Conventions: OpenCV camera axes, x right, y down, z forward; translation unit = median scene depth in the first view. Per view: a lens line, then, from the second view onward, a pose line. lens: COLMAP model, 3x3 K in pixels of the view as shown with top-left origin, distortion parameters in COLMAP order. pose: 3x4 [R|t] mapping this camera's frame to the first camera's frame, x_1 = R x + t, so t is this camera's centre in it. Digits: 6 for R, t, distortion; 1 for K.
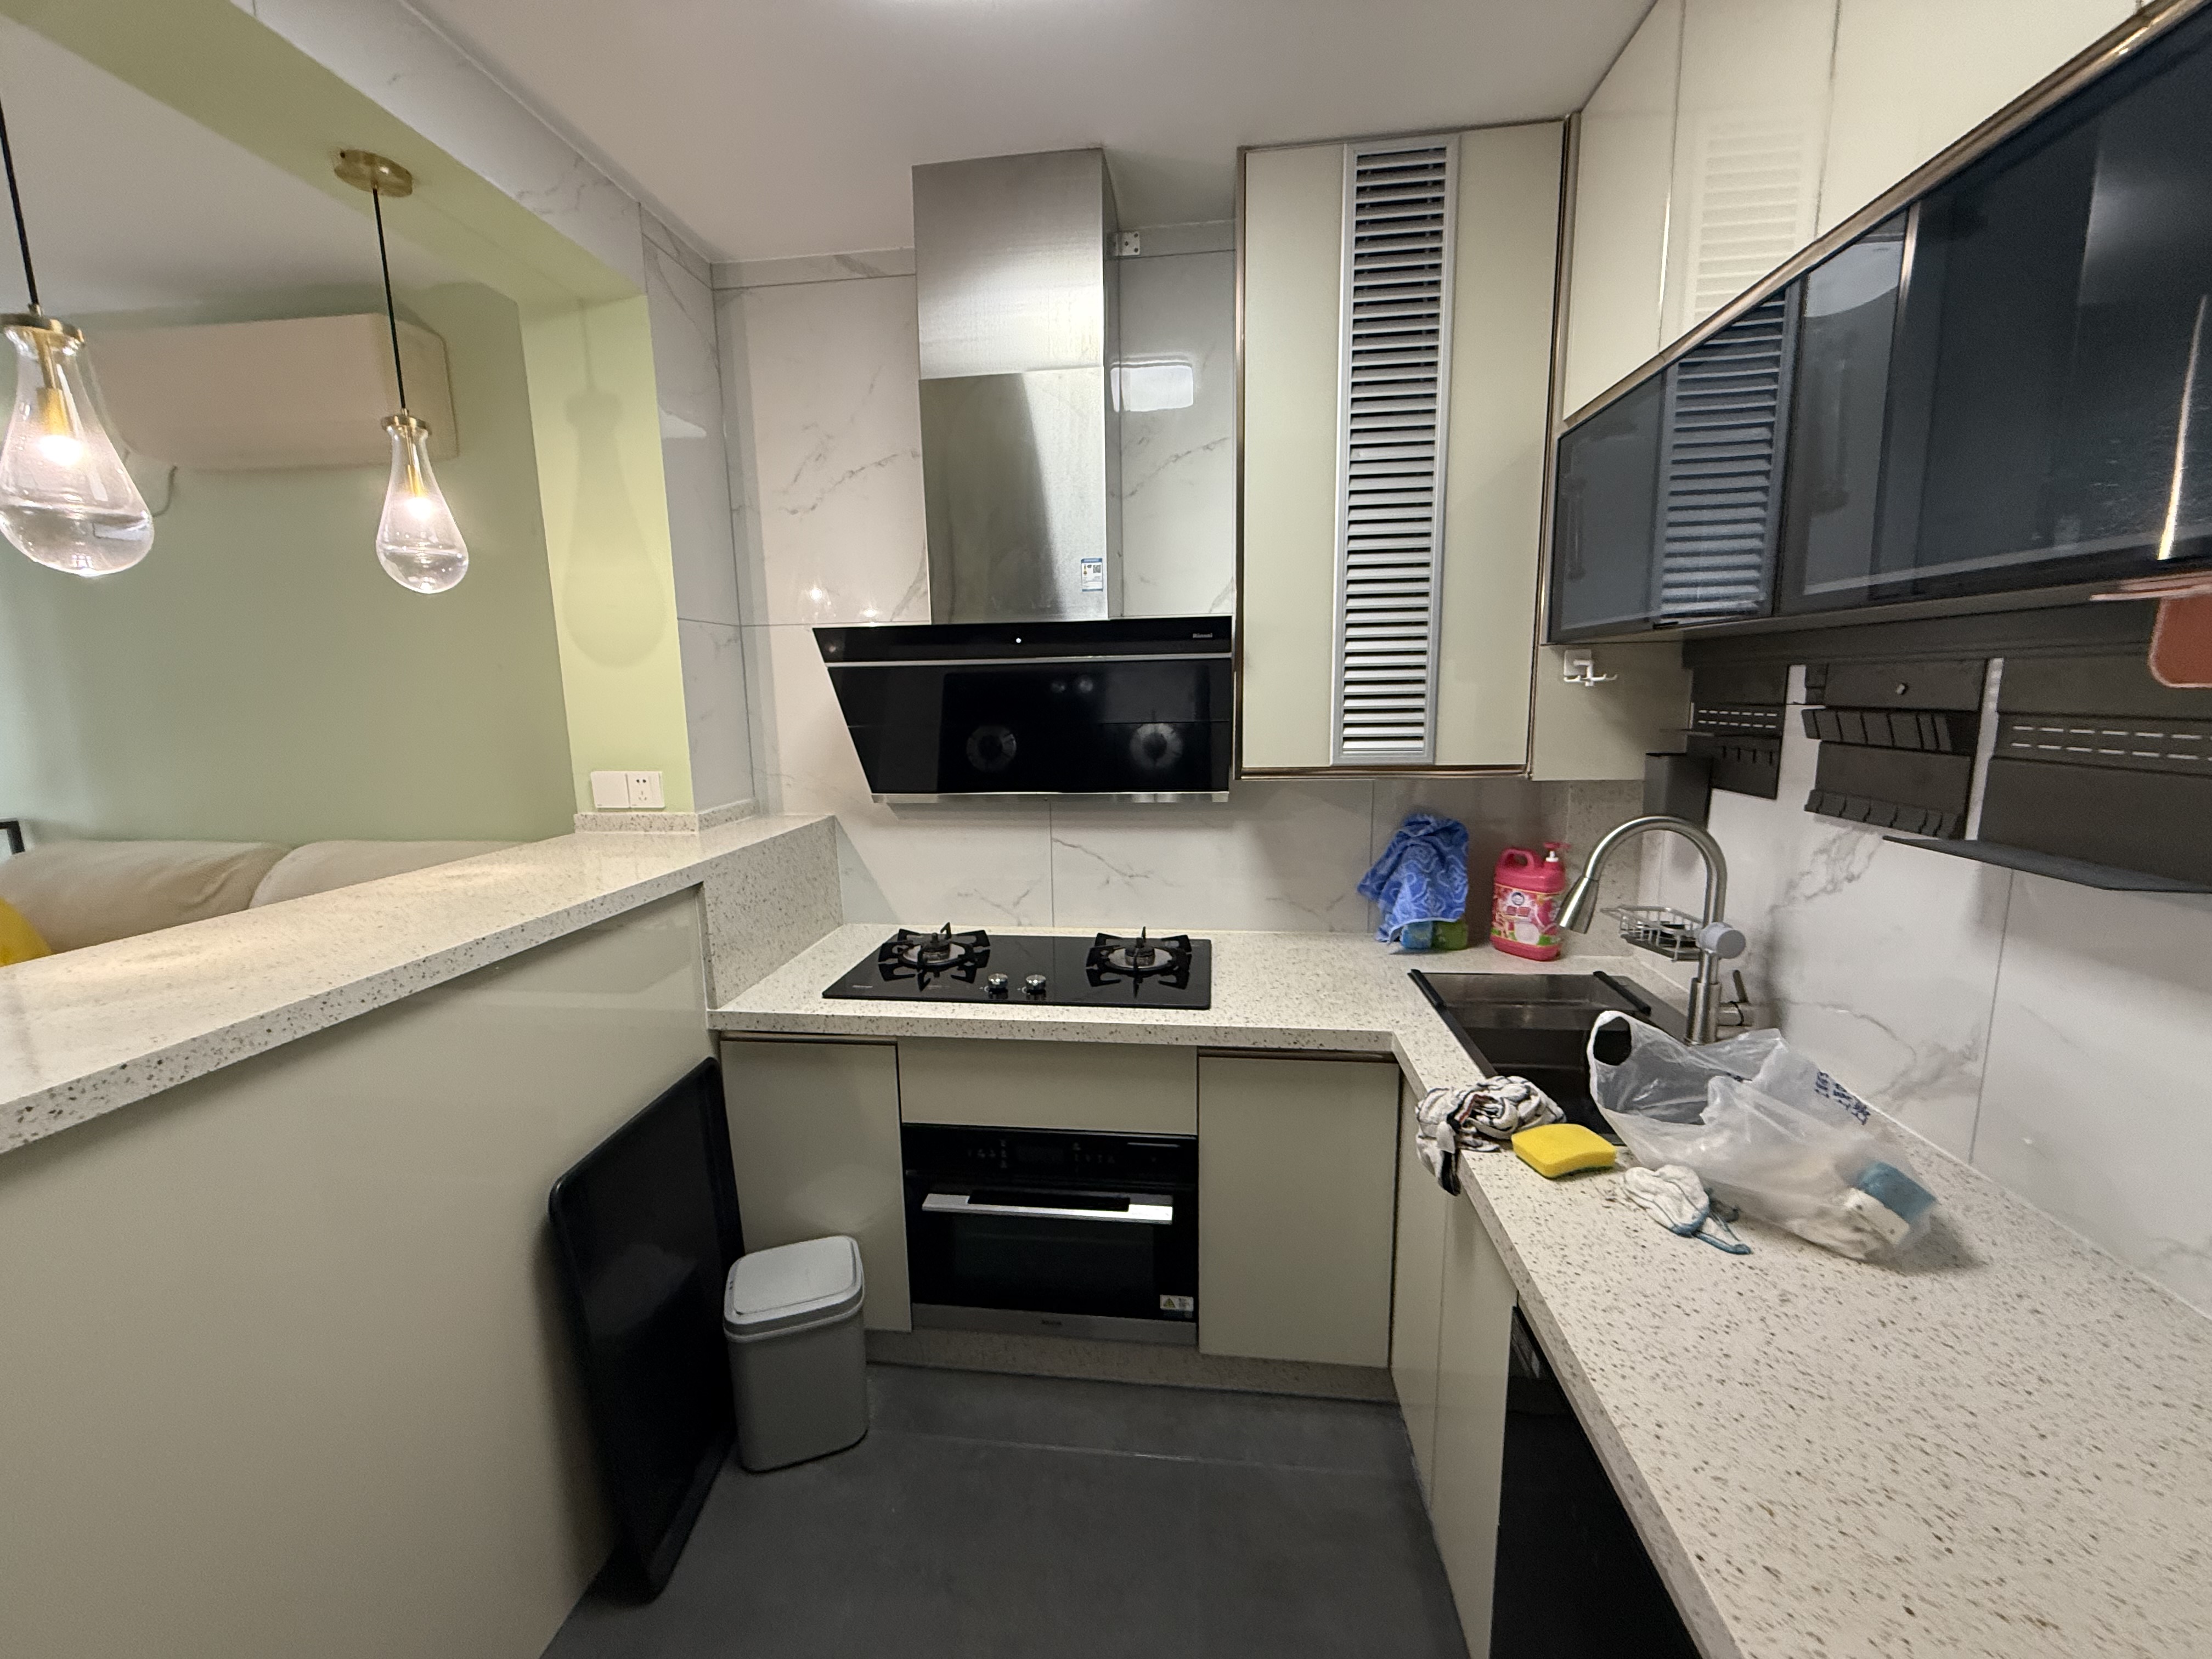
lens RADIAL K [[877.0, 0, 1098.4], [0, 877.0, 829.2], [0, 0, 1]] dist [-0.000864, 0.000313]
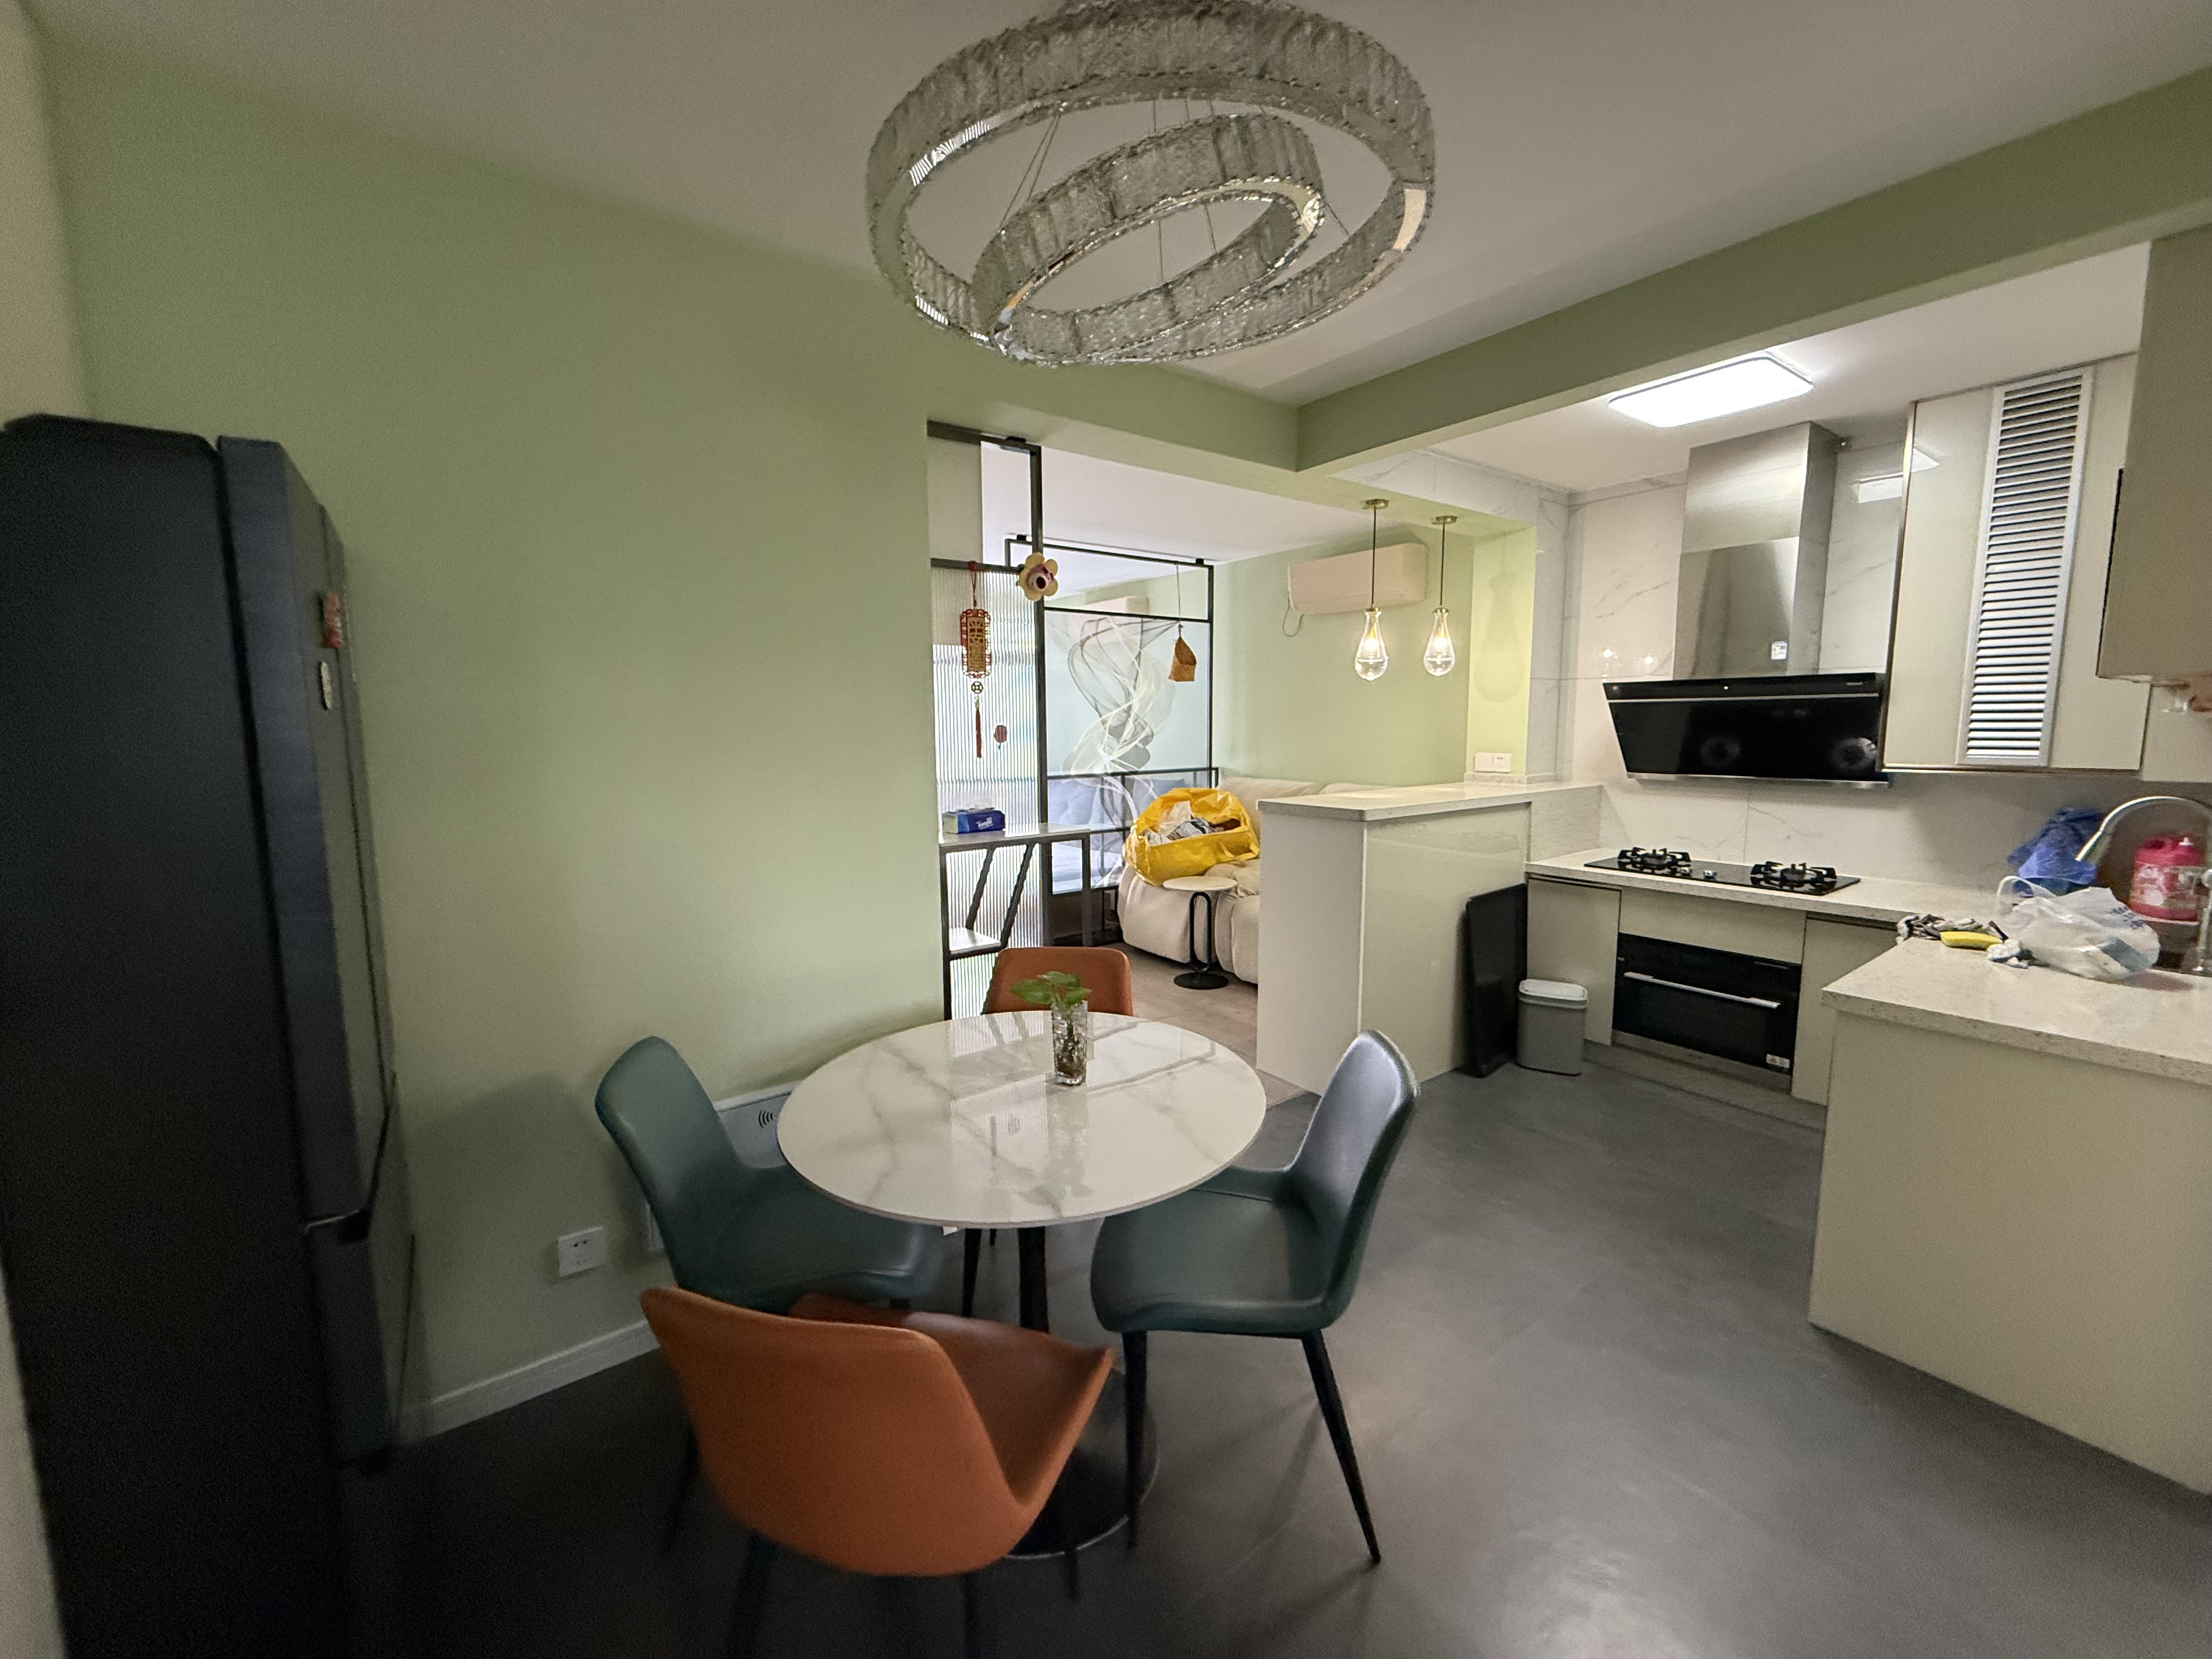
lens RADIAL K [[877.0, 0, 1100.3], [0, 877.0, 825.6], [0, 0, 1]] dist [-0.000864, 0.000313]
pose [[0.681537, 0.098310, -0.725150, 0.371959], [-0.119220, 0.992612, 0.022521, 0.182358], [0.722007, 0.071103, 0.688223, -1.169874]]
